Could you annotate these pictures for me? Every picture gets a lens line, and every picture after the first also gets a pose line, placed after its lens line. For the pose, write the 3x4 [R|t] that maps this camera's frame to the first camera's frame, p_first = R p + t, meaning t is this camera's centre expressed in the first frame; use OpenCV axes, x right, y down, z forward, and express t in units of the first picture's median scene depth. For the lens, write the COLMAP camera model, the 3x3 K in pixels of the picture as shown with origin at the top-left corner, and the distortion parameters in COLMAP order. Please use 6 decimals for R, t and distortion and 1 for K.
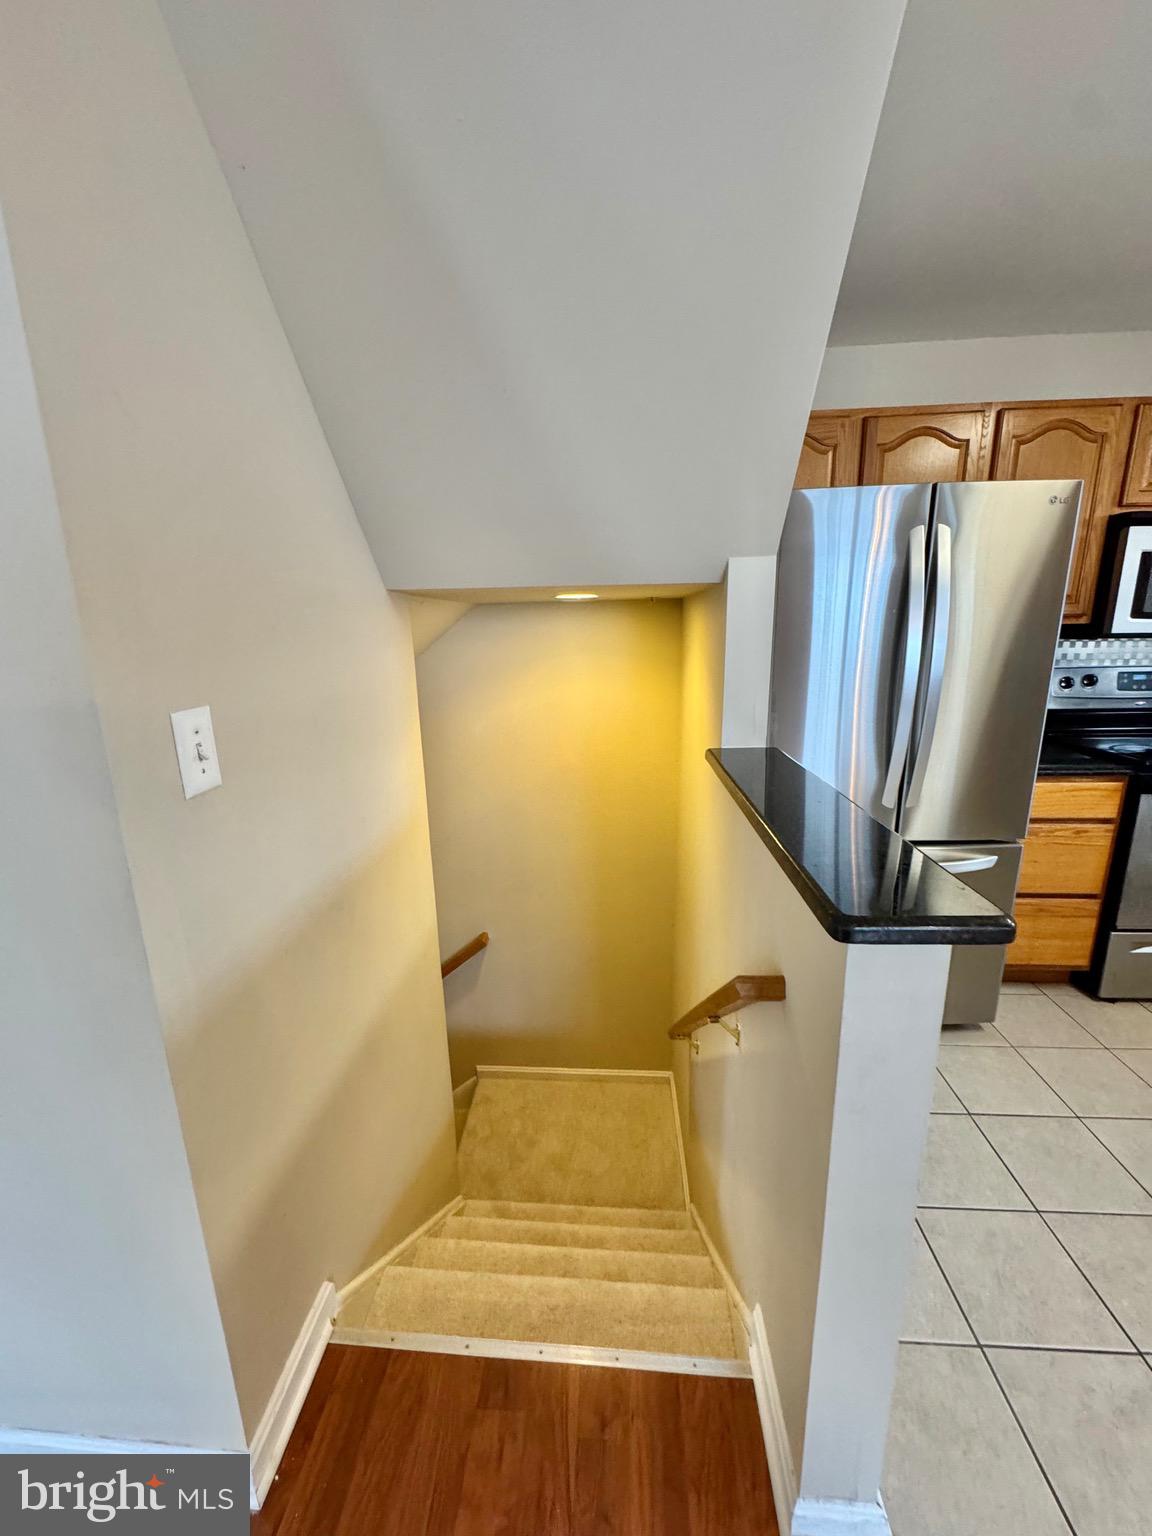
lens RADIAL K [[611.6, 0, 576.0], [0, 611.6, 768.0], [0, 0, 1]] dist [-0.002374, -0.000108]
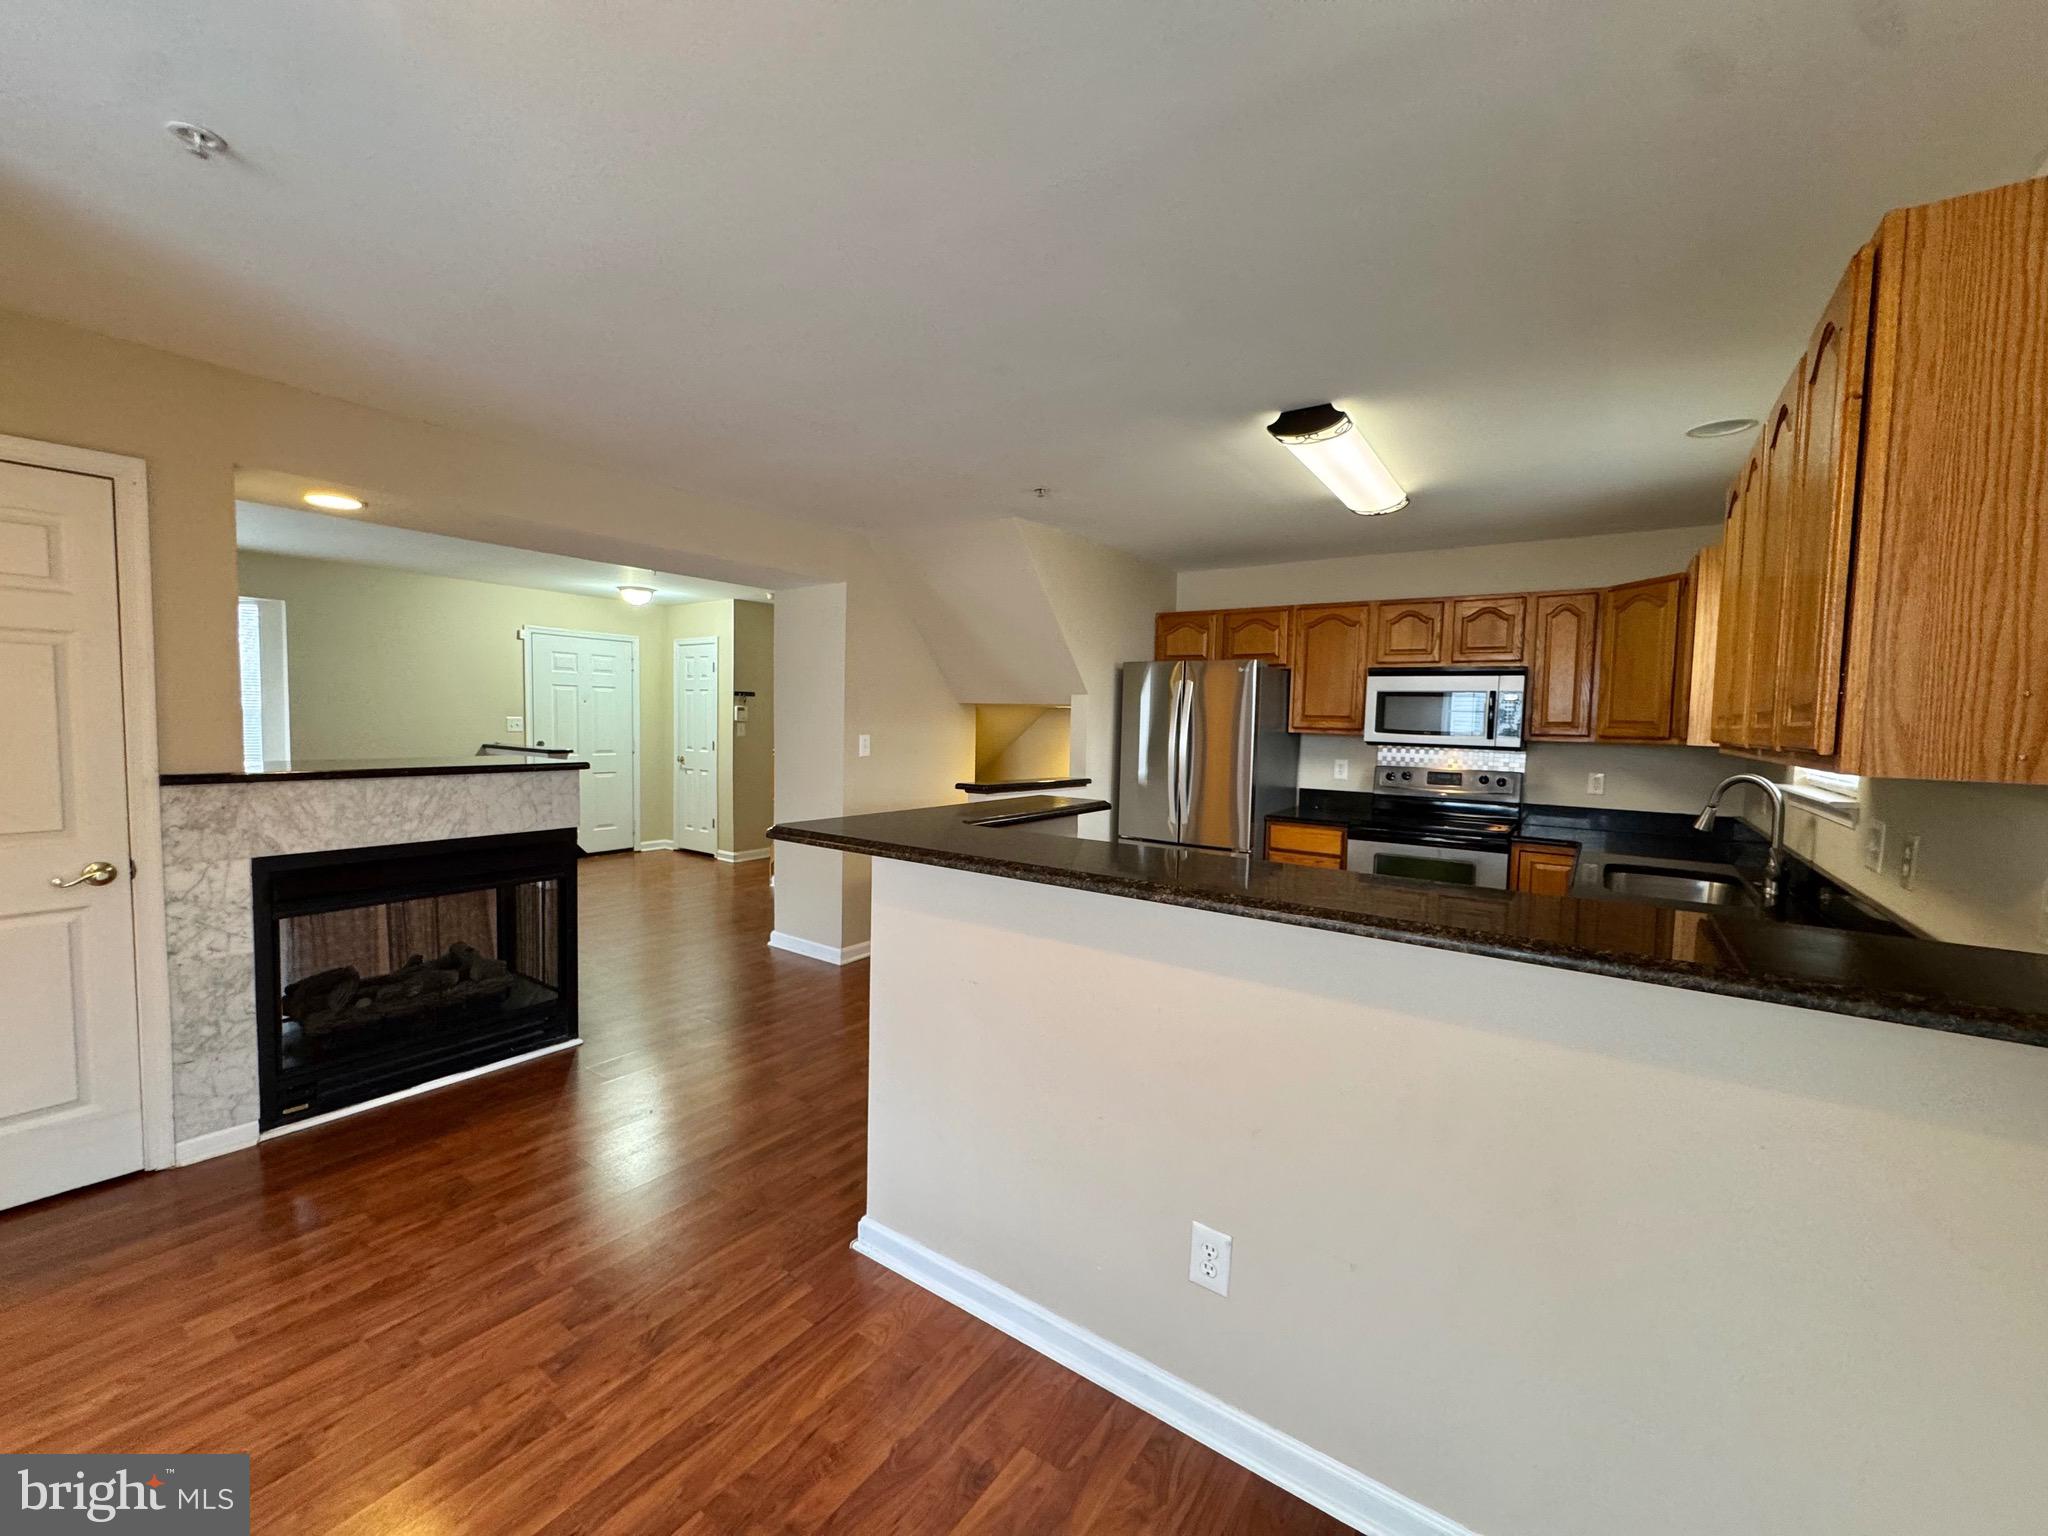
lens RADIAL K [[815.4, 0, 1024.0], [0, 815.4, 768.0], [0, 0, 1]] dist [-0.002374, -0.000108]
pose [[0.853802, 0.072748, -0.515491, 1.227872], [-0.161214, 0.978461, -0.128932, 0.259081], [0.495008, 0.193187, 0.847140, -1.198588]]
